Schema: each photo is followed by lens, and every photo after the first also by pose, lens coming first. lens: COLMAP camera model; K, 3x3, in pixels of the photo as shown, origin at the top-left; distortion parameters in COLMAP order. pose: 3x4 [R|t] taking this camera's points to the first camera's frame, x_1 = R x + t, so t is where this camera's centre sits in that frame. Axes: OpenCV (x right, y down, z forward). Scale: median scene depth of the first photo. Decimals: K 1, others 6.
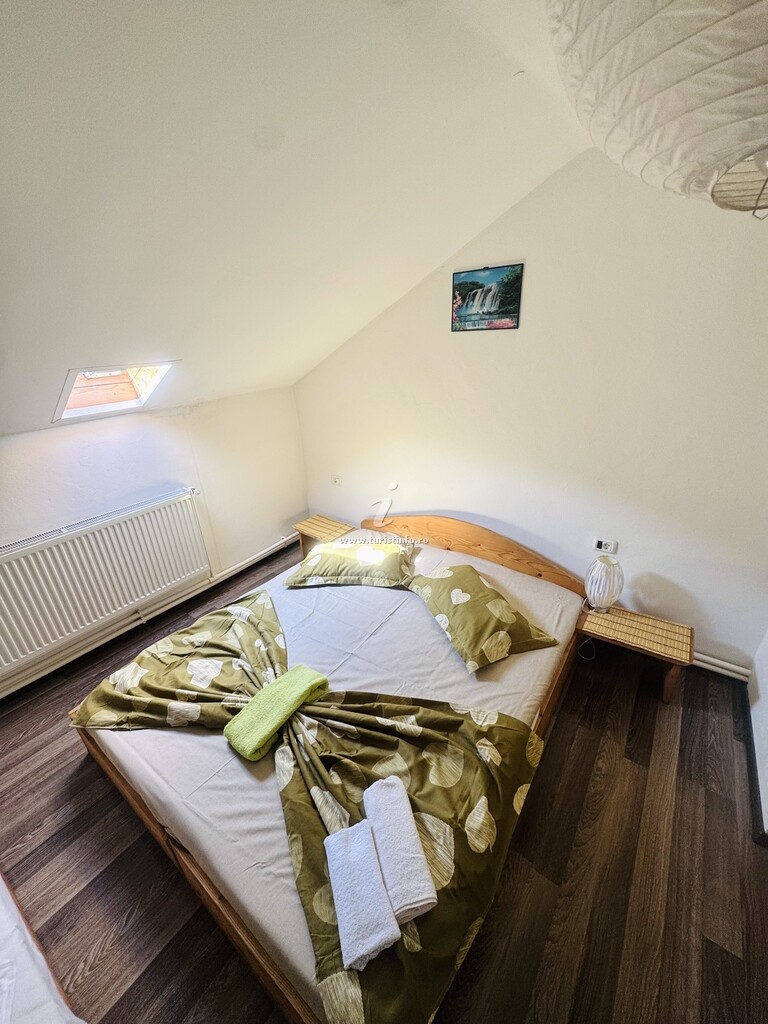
lens RADIAL K [[403.8, 0, 385.9], [0, 403.8, 509.6], [0, 0, 1]] dist [-0.004813, -0.000490]
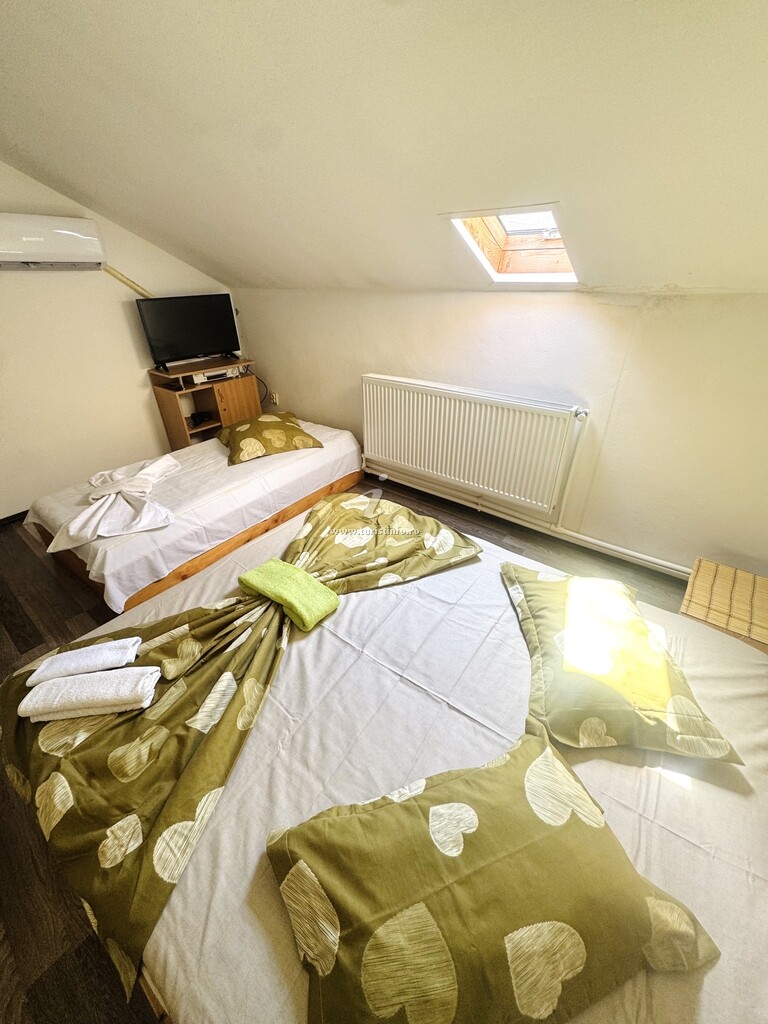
lens RADIAL K [[403.8, 0, 386.7], [0, 403.8, 514.9], [0, 0, 1]] dist [-0.004813, -0.000490]
pose [[-0.037981, 0.554579, -0.831264, 0.358341], [-0.386757, 0.758874, 0.523955, -0.210858], [0.921399, 0.341398, 0.185665, 0.784839]]
